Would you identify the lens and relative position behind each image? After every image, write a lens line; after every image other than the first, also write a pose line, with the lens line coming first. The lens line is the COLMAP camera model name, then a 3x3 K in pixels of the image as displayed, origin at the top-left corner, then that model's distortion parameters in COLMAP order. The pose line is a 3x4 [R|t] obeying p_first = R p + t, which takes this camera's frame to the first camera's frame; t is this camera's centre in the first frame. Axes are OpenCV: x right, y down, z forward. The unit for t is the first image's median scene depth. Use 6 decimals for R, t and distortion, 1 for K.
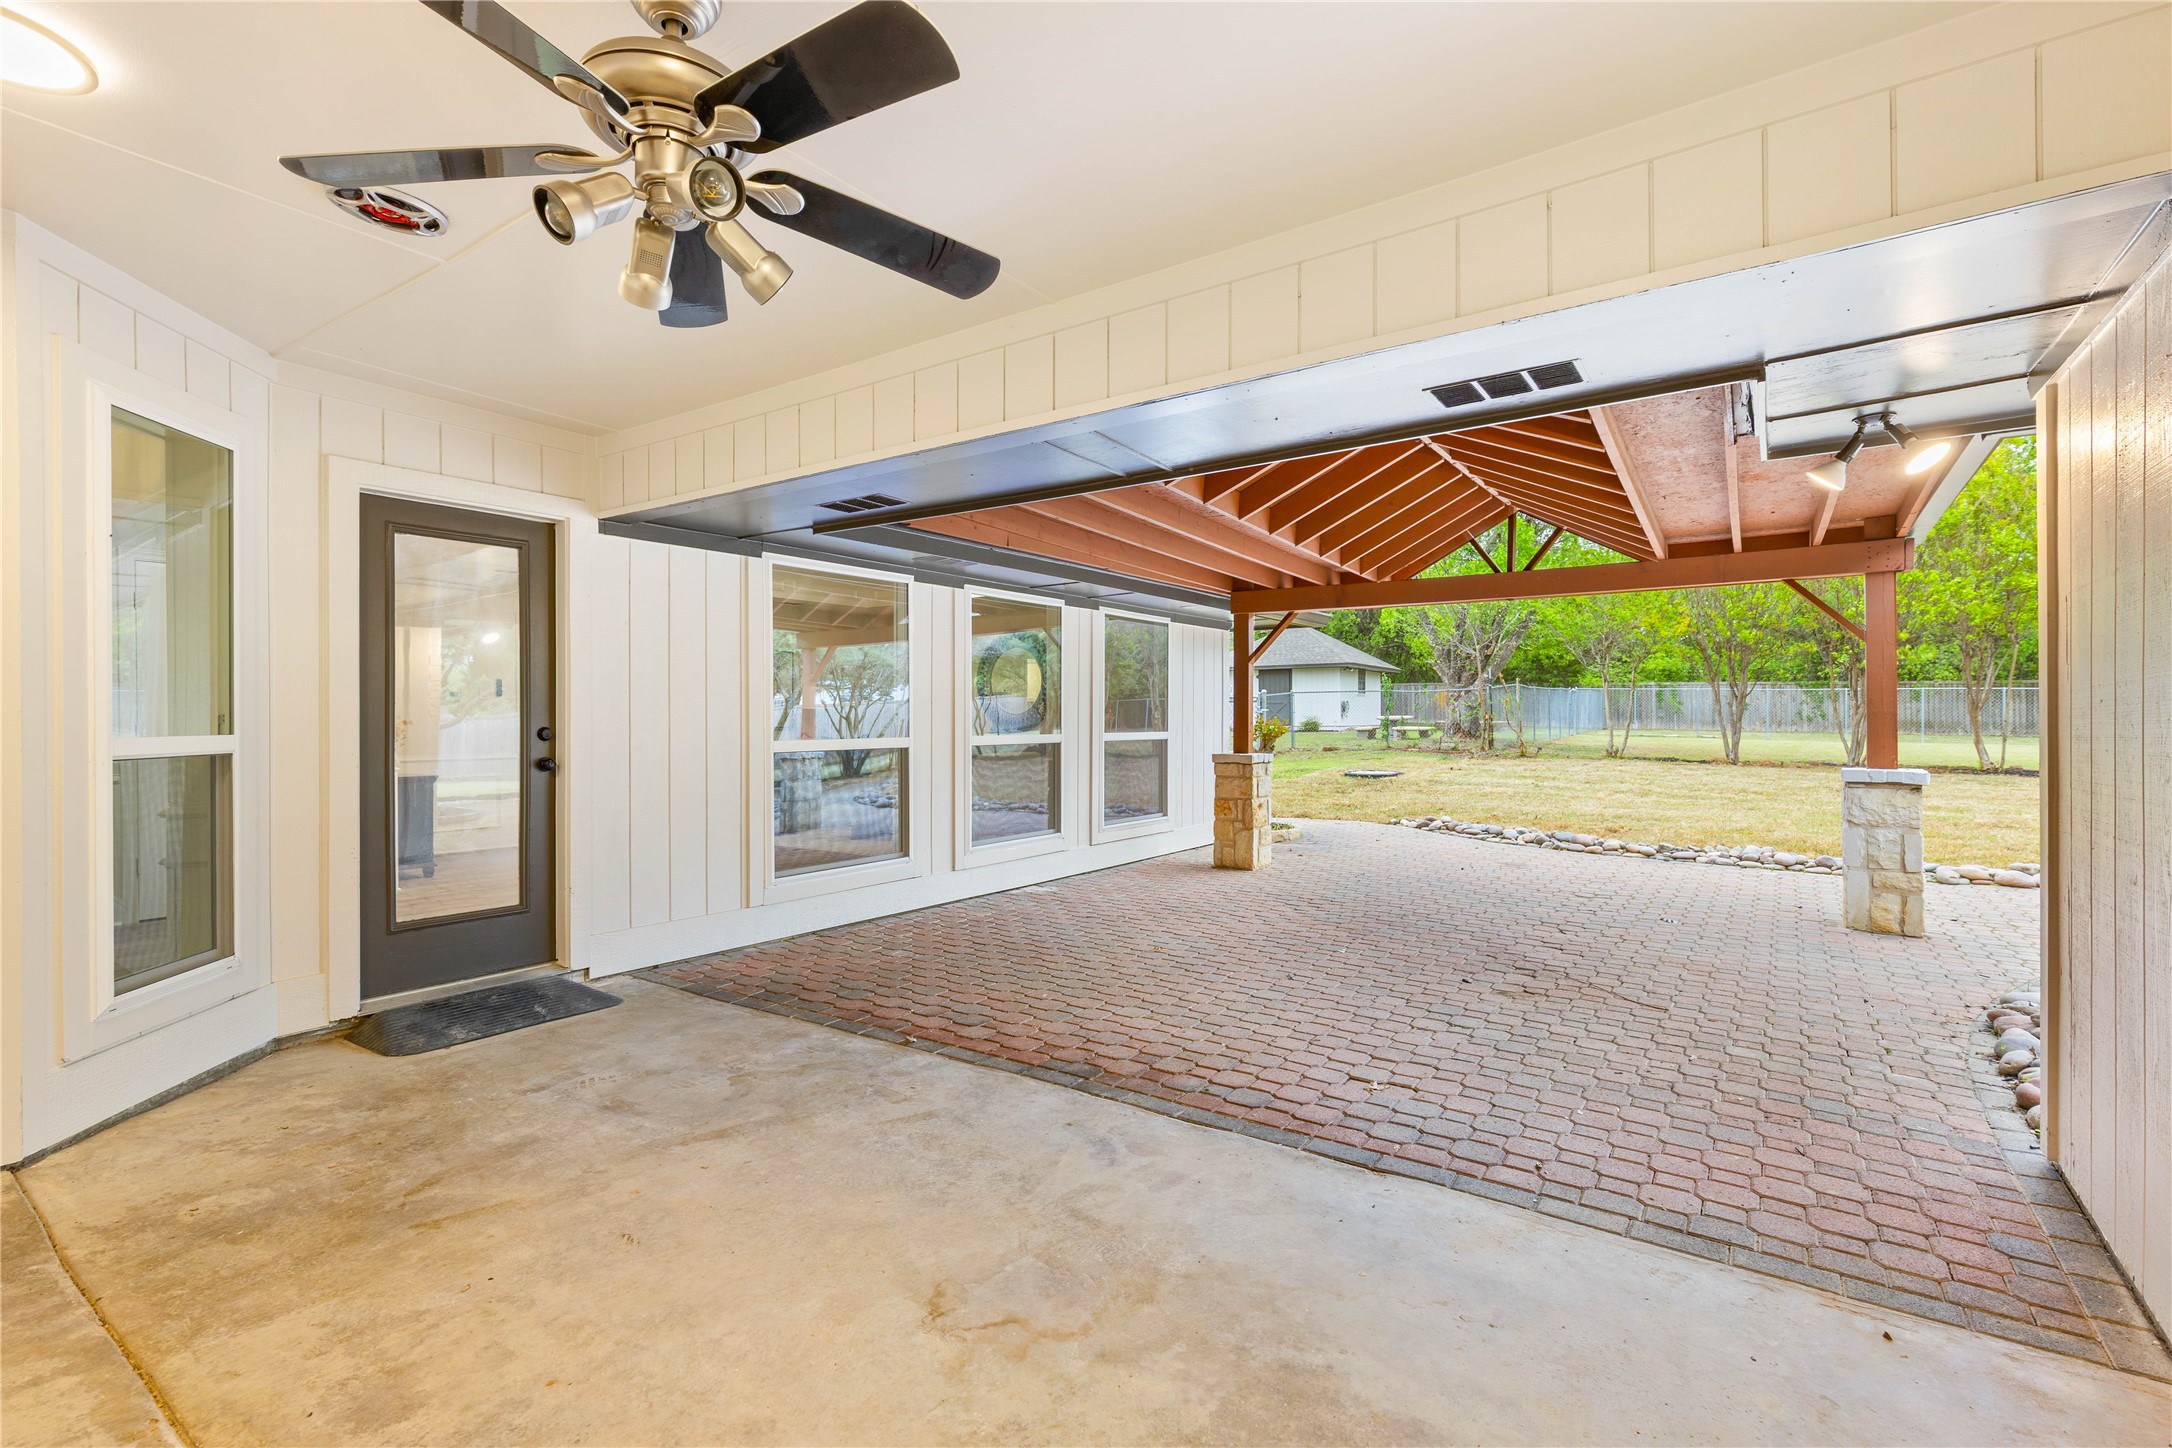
lens RADIAL K [[1004.8, 0, 1086.0], [0, 1004.8, 724.0], [0, 0, 1]] dist [0.011925, -0.000224]
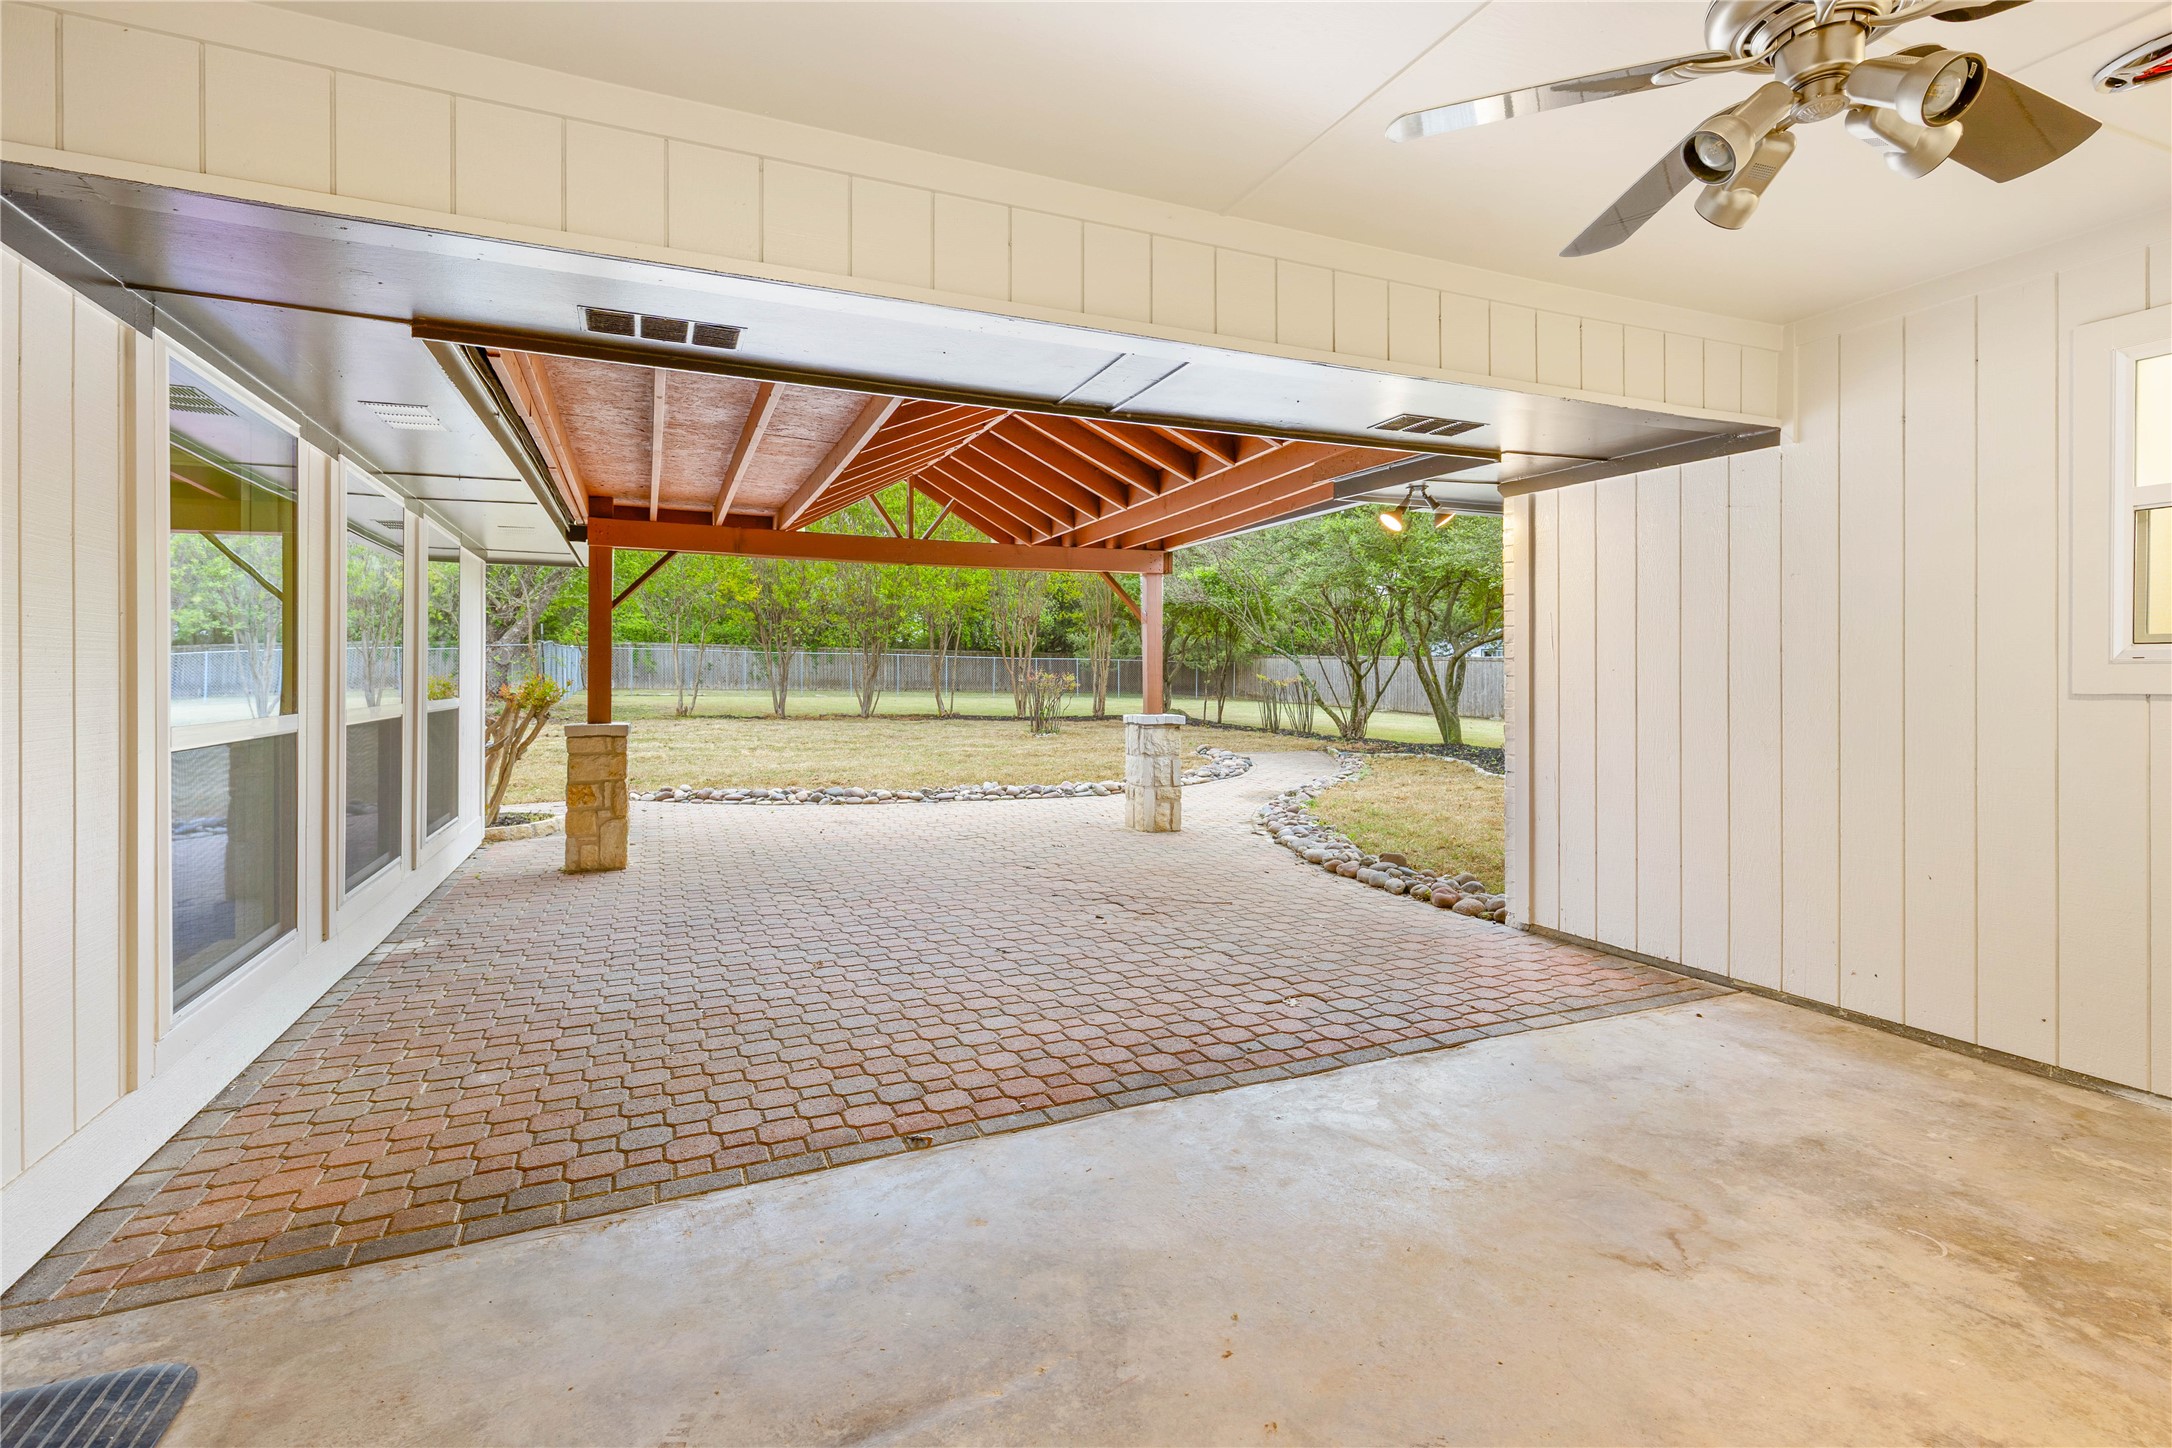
lens RADIAL K [[1019.5, 0, 1136.4], [0, 1019.5, 677.5], [0, 0, 1]] dist [0.009530, -0.000333]
pose [[0.504369, -0.001186, 0.863487, -0.451836], [0.006103, 0.999979, -0.002191, -0.003426], [-0.863467, 0.006375, 0.504366, 0.321793]]
